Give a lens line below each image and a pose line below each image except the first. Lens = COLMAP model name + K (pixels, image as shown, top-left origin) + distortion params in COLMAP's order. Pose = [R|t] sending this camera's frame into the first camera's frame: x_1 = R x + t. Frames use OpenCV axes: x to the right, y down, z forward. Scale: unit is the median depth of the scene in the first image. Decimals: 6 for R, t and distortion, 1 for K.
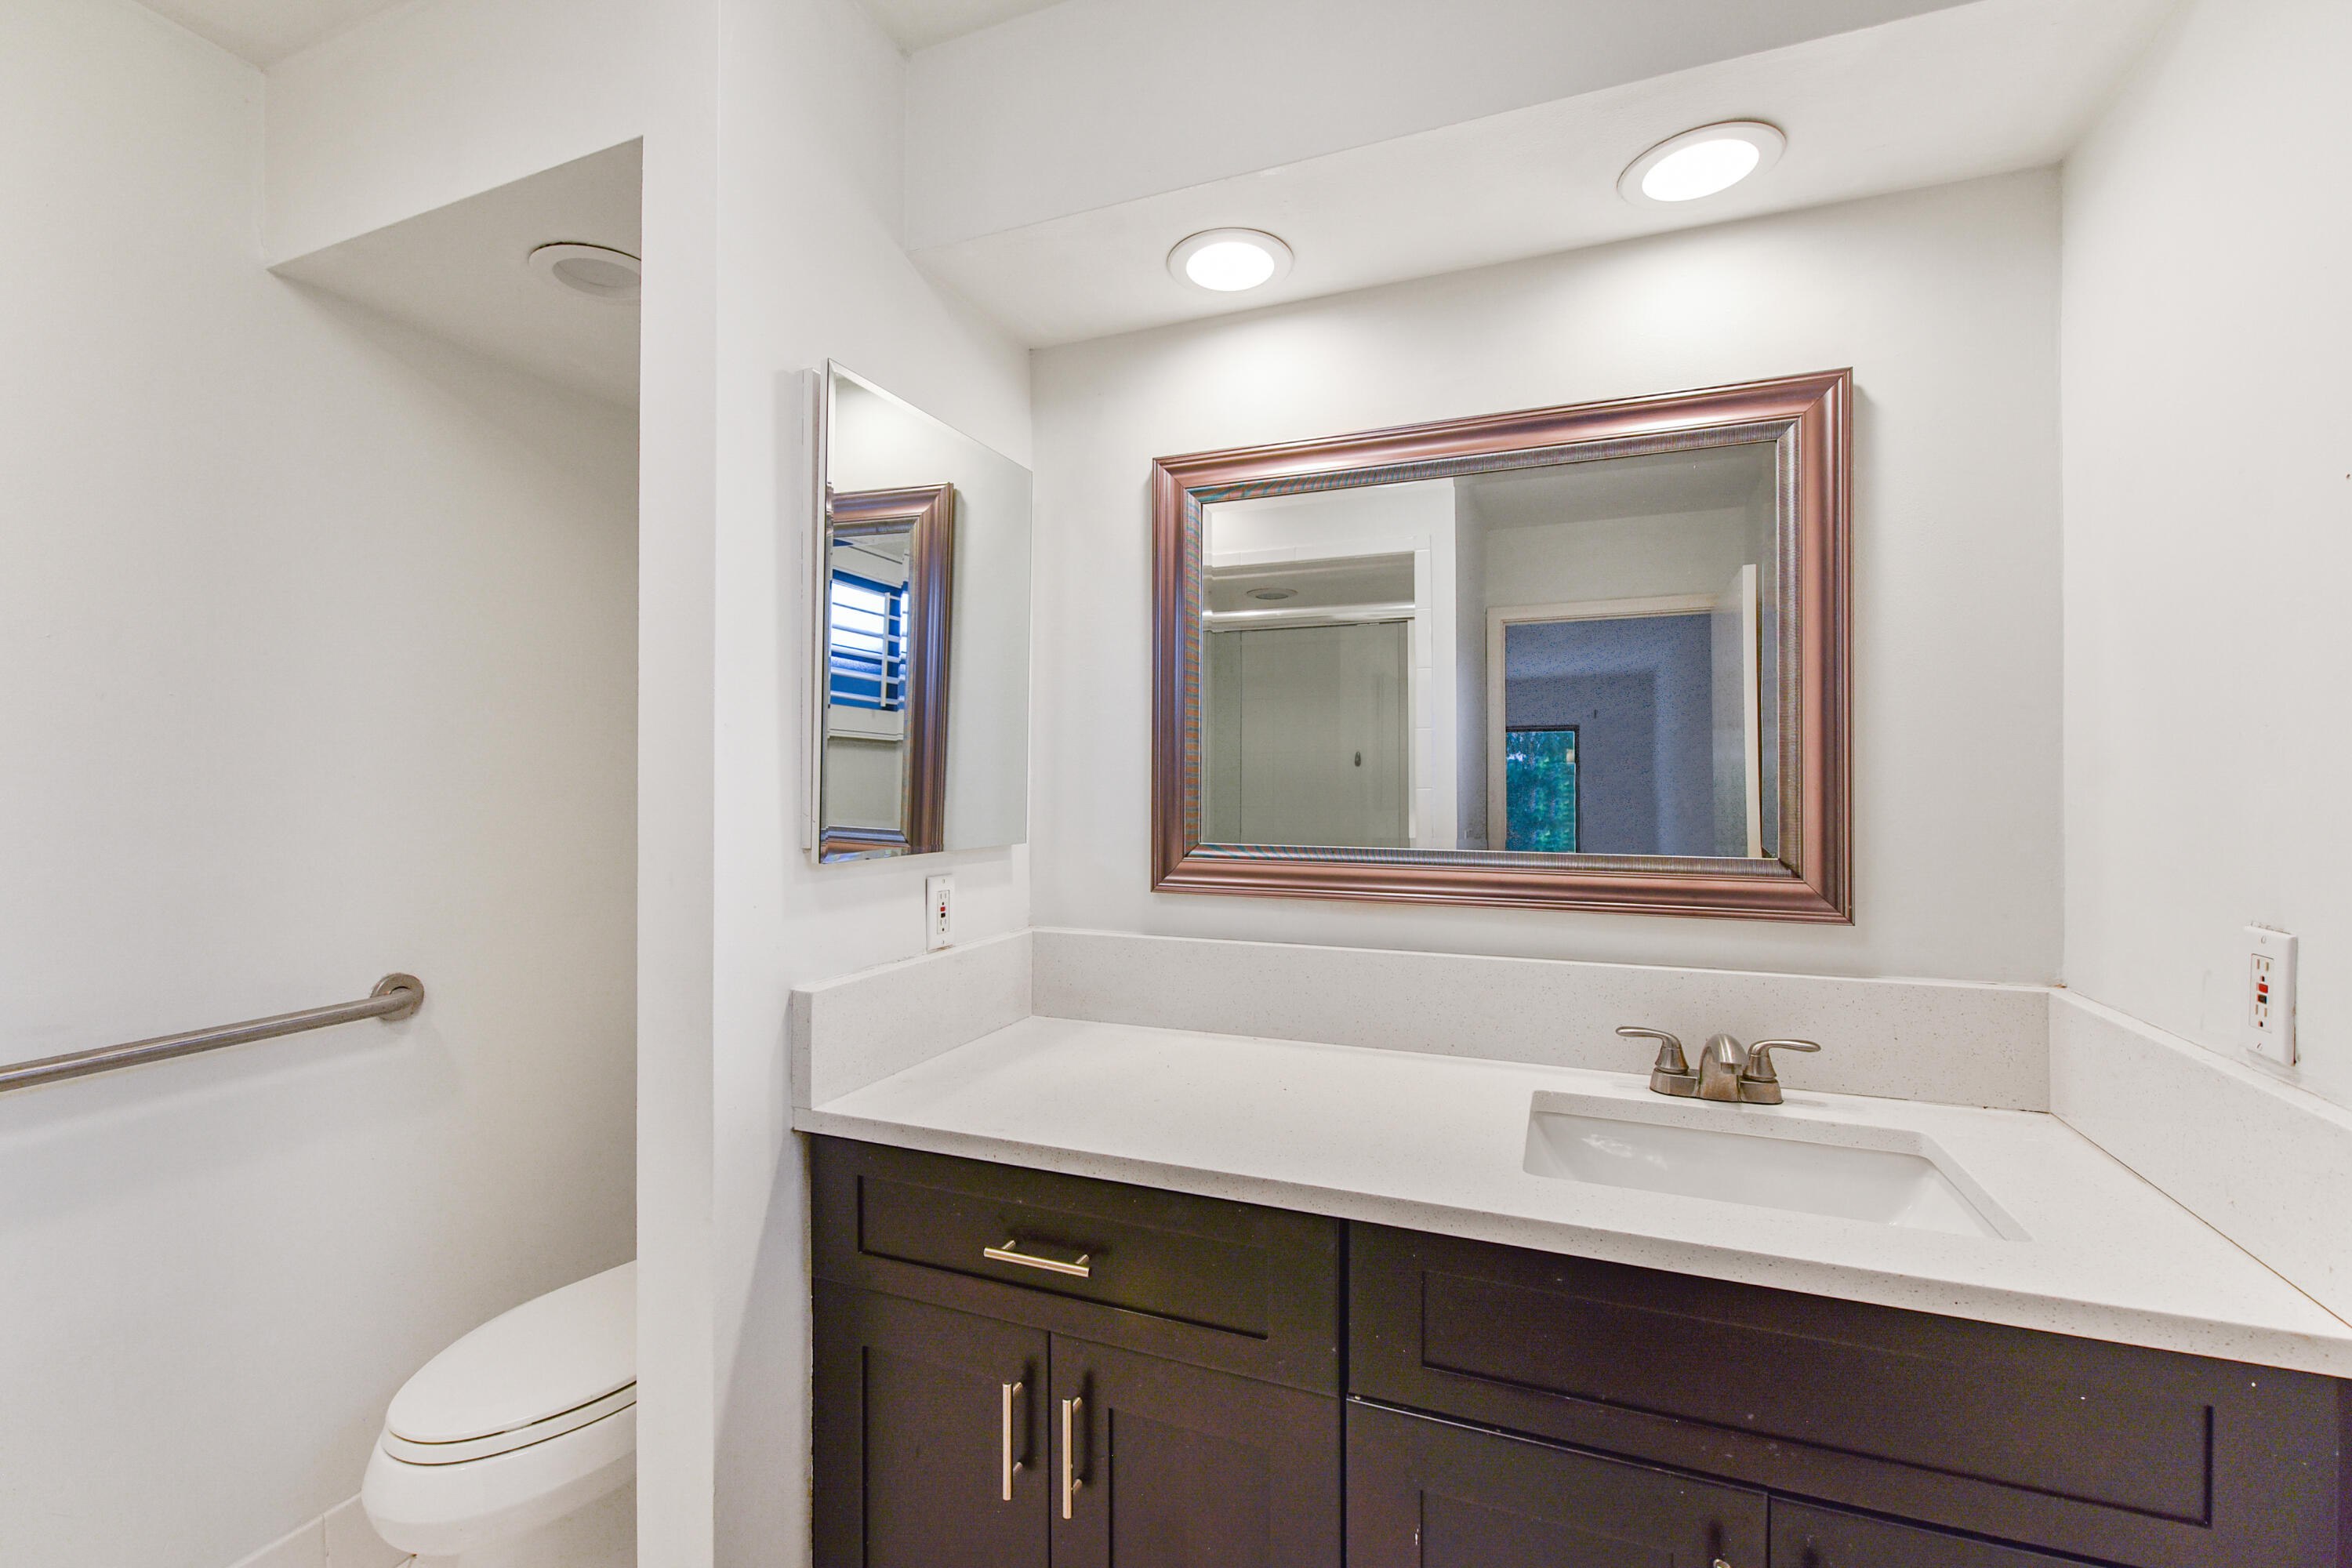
lens RADIAL K [[992.2, 0, 1176.0], [0, 992.2, 784.0], [0, 0, 1]] dist [0.001498, -0.000131]
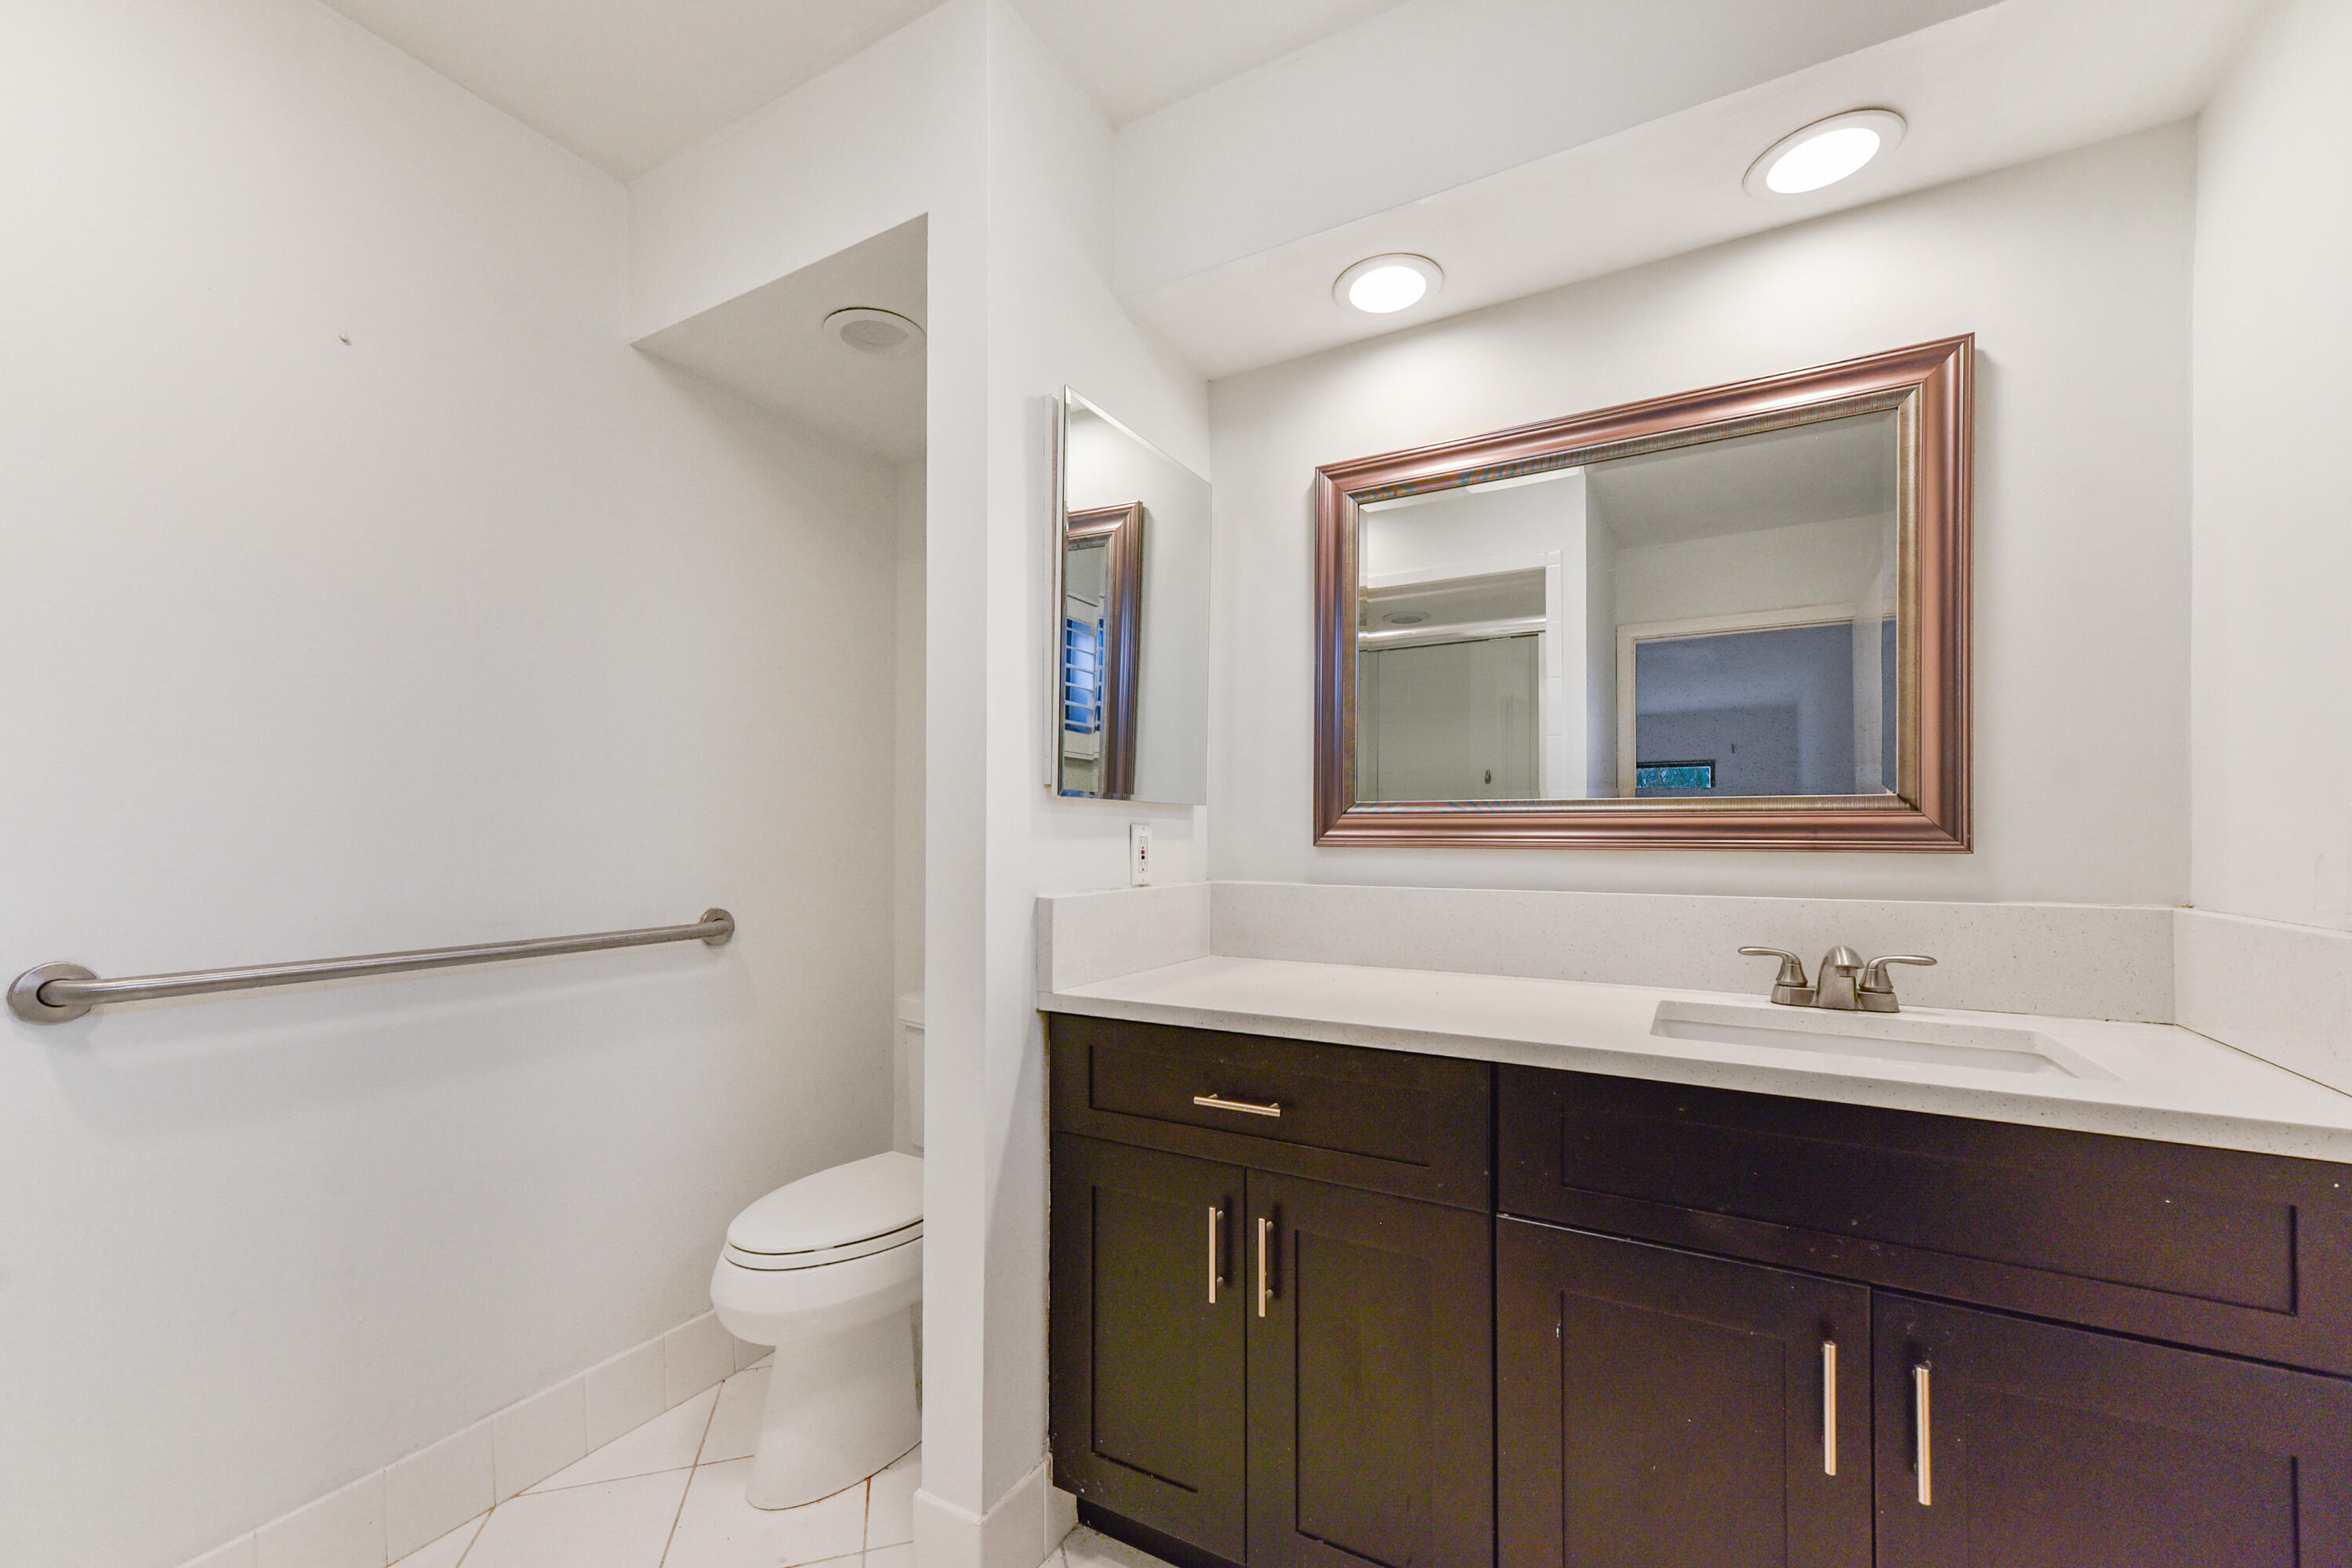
lens RADIAL K [[919.3, 0, 1199.3], [0, 919.3, 825.5], [0, 0, 1]] dist [0.018308, -0.000280]
pose [[0.992706, -0.004615, -0.120469, -0.038233], [0.006636, 0.999844, 0.016375, 0.089808], [0.120375, -0.017055, 0.992582, -0.118416]]
